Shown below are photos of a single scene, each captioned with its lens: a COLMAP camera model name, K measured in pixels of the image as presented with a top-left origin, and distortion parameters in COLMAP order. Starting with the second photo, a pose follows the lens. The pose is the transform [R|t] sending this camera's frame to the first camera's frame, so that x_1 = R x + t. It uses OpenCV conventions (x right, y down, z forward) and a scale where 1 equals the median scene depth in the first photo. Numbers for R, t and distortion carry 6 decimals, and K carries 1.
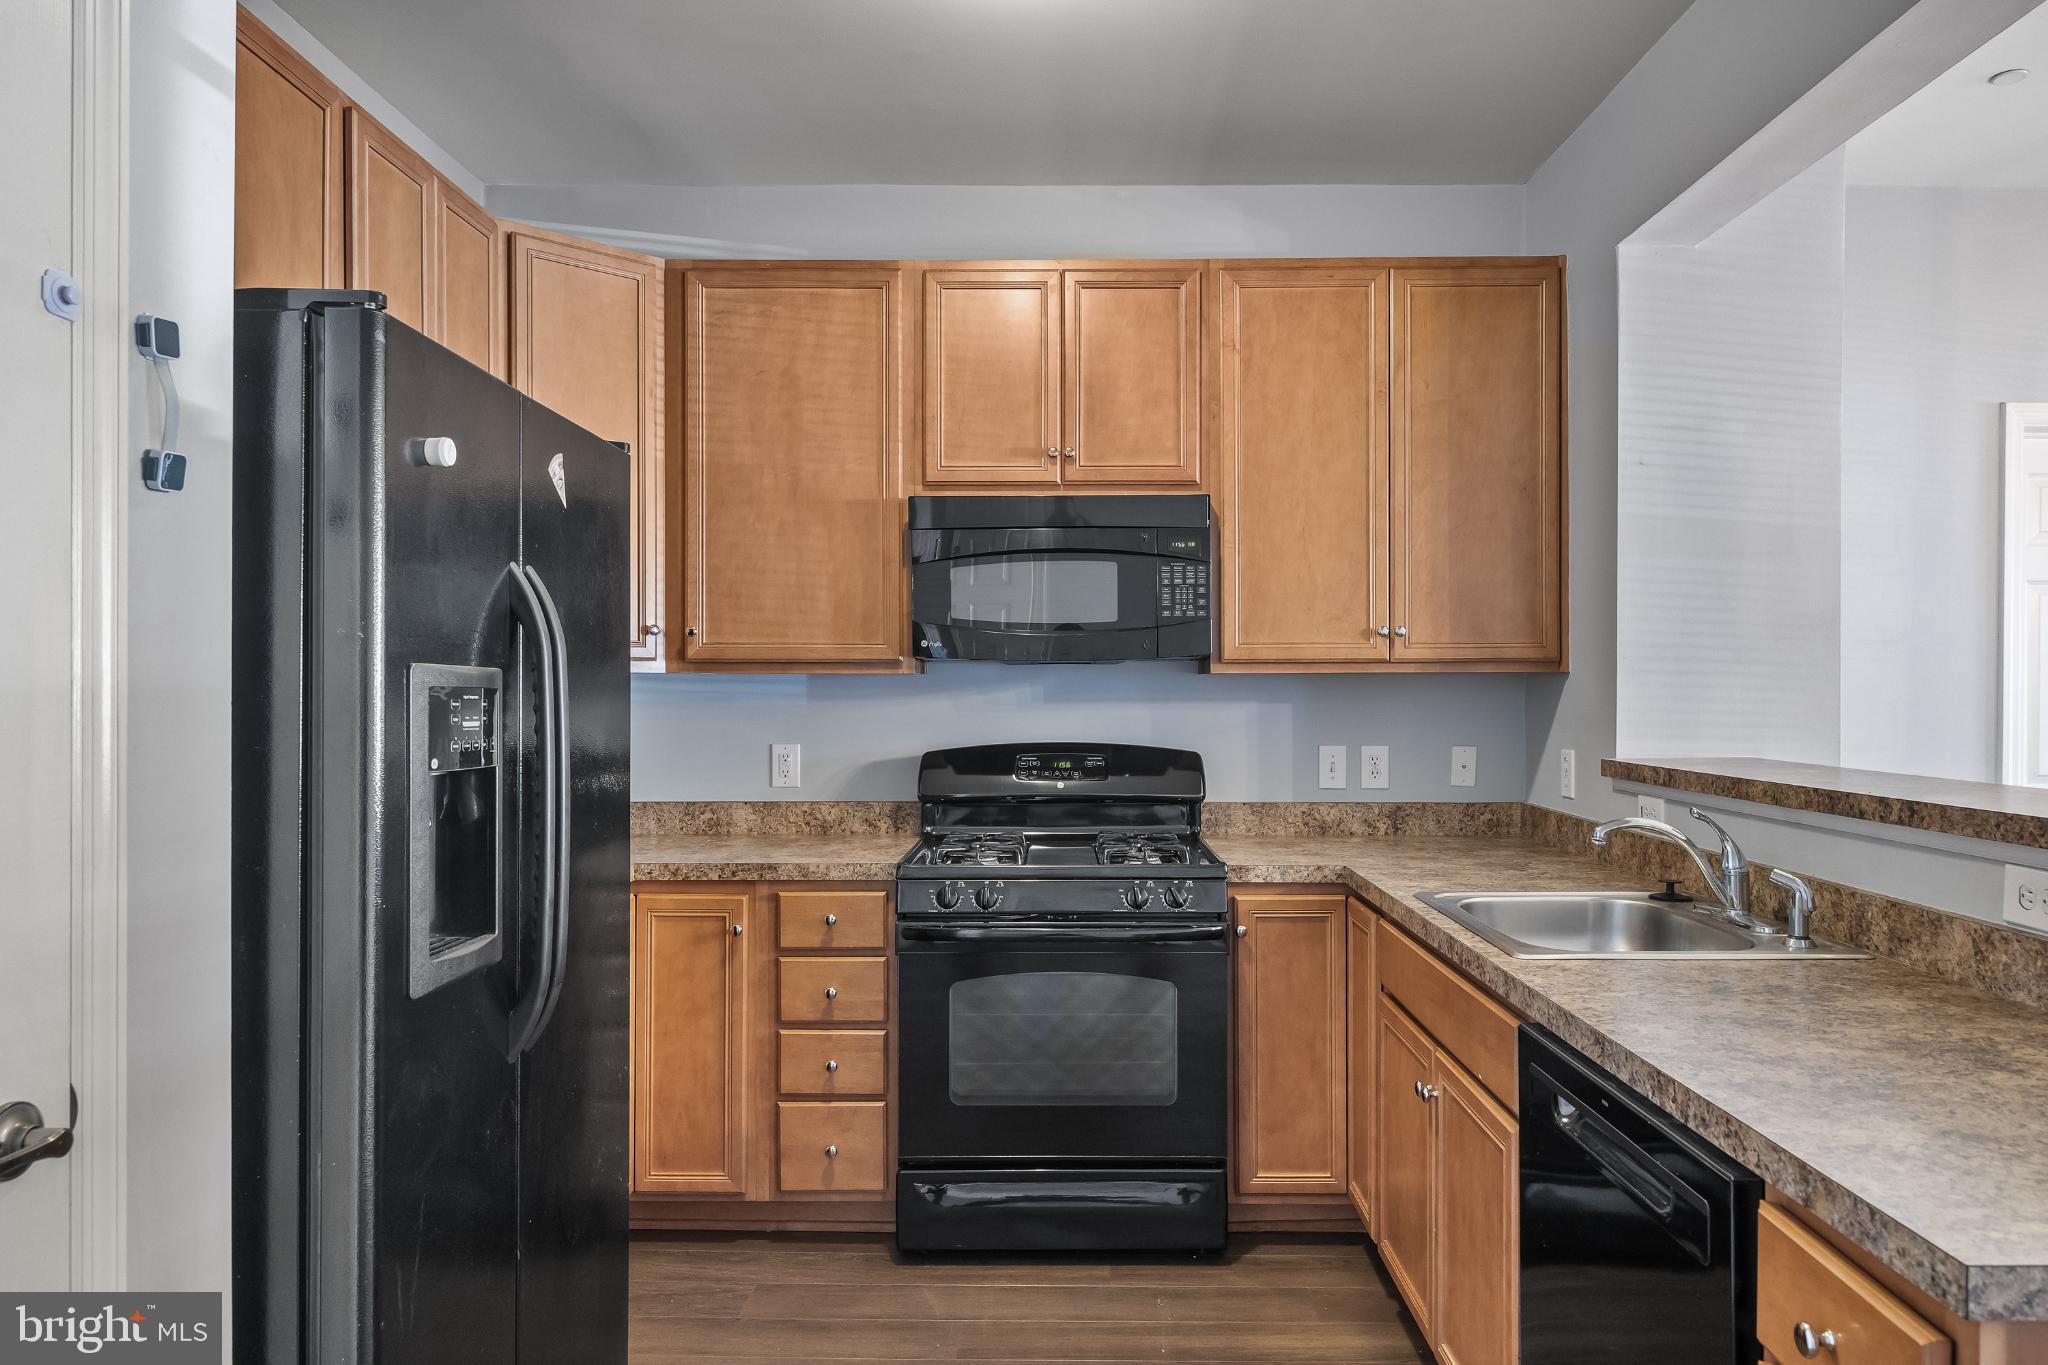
lens RADIAL K [[1312.5, 0, 1024.0], [0, 1312.5, 682.5], [0, 0, 1]] dist [-0.007139, -0.001943]
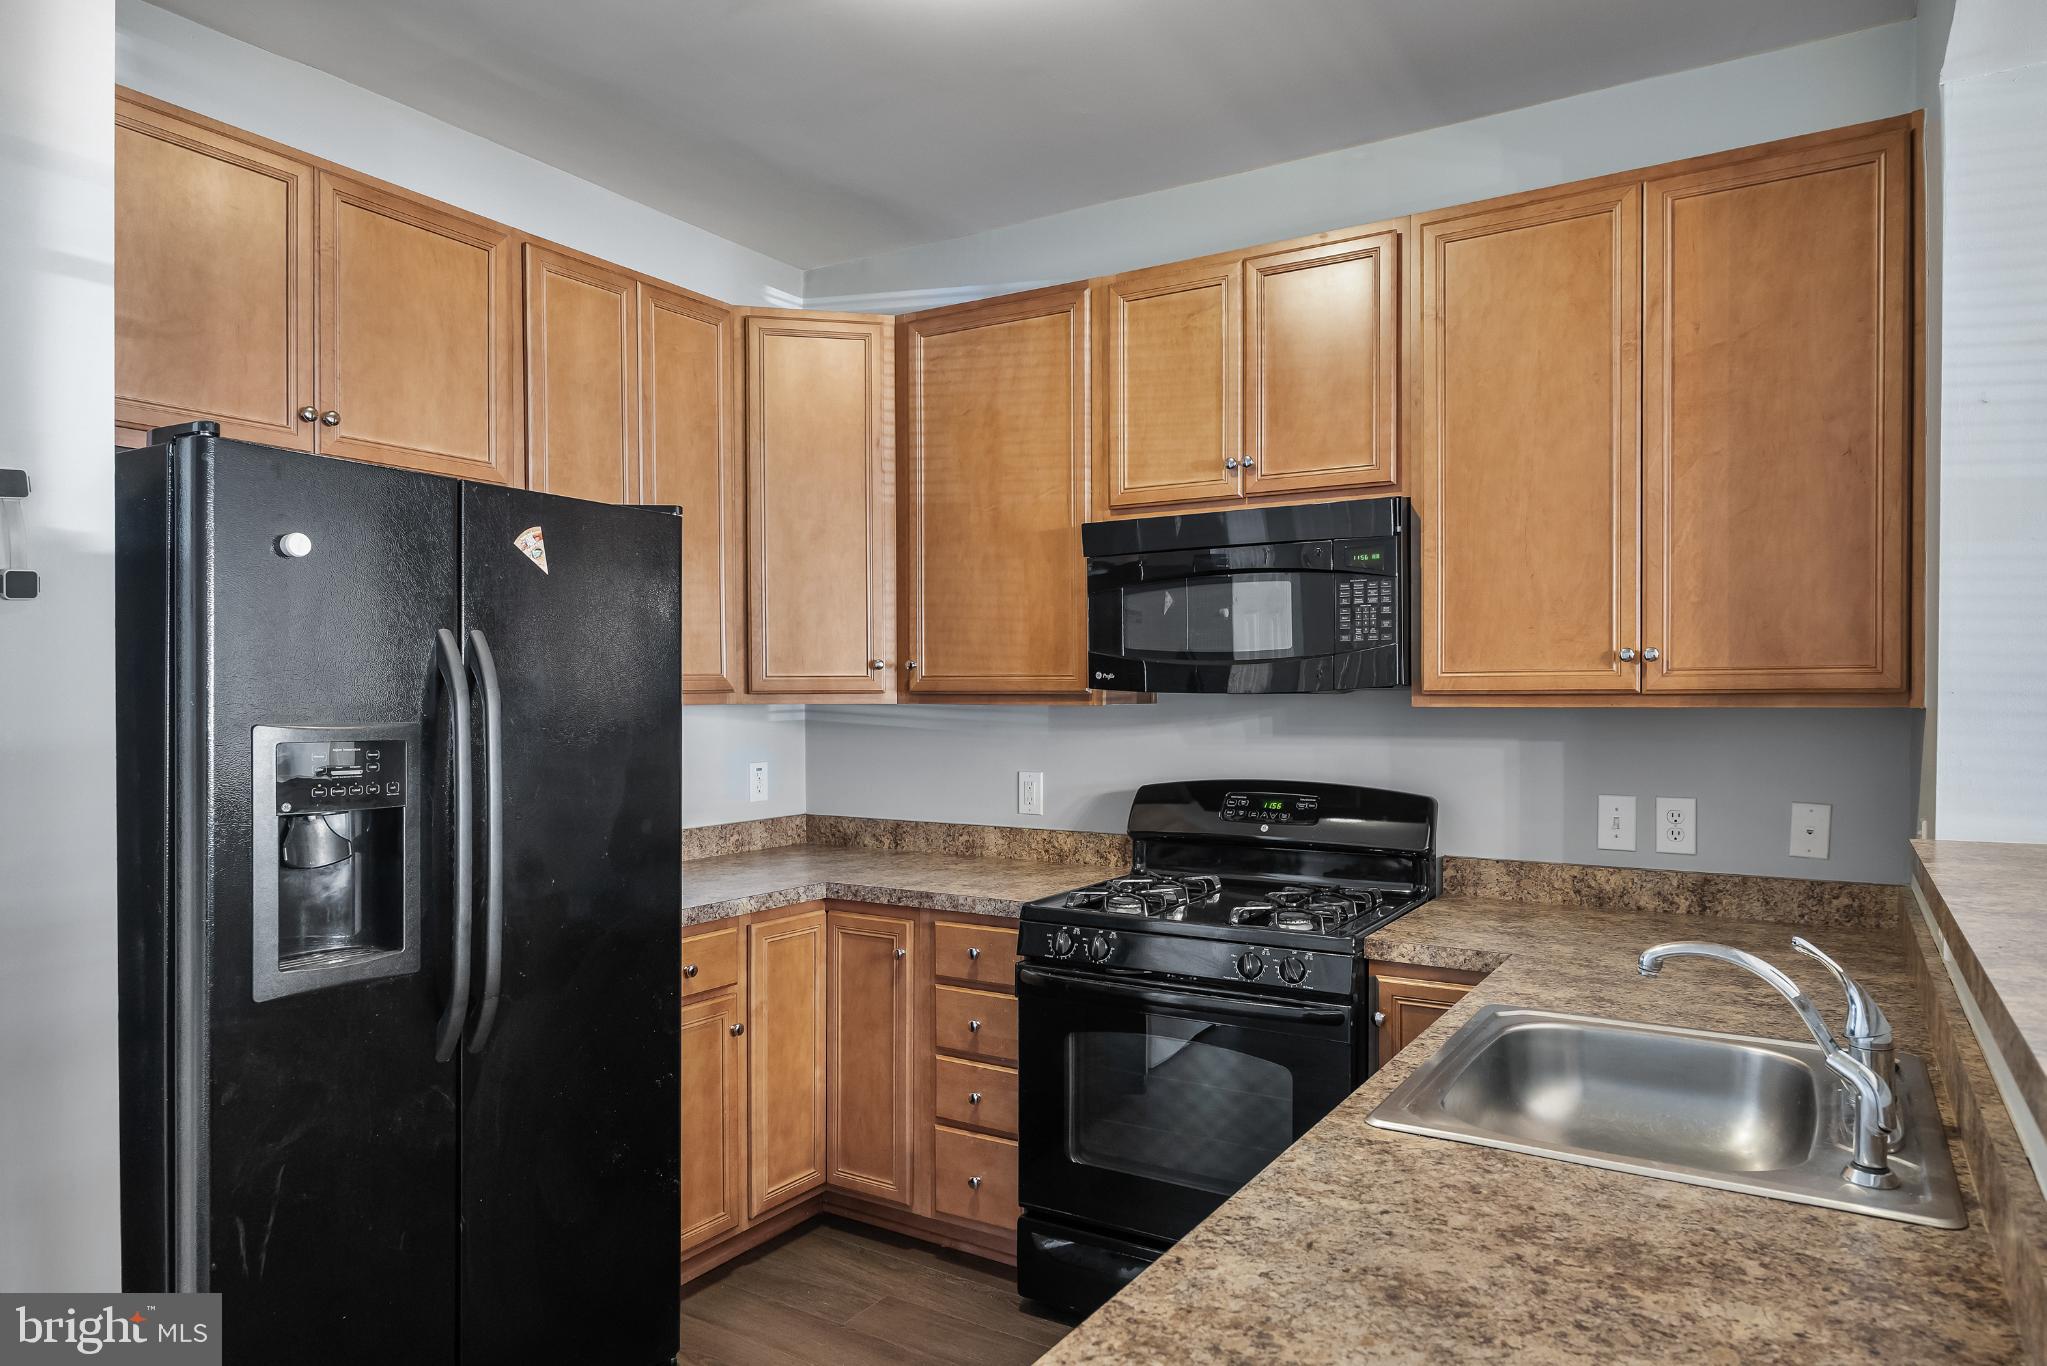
lens RADIAL K [[1253.2, 0, 1022.1], [0, 1253.2, 699.9], [0, 0, 1]] dist [-0.005779, -0.000699]
pose [[0.857173, 0.001720, -0.515025, 0.343474], [0.004957, 0.999921, 0.011589, -0.022261], [0.515004, -0.012487, 0.857097, 0.179191]]
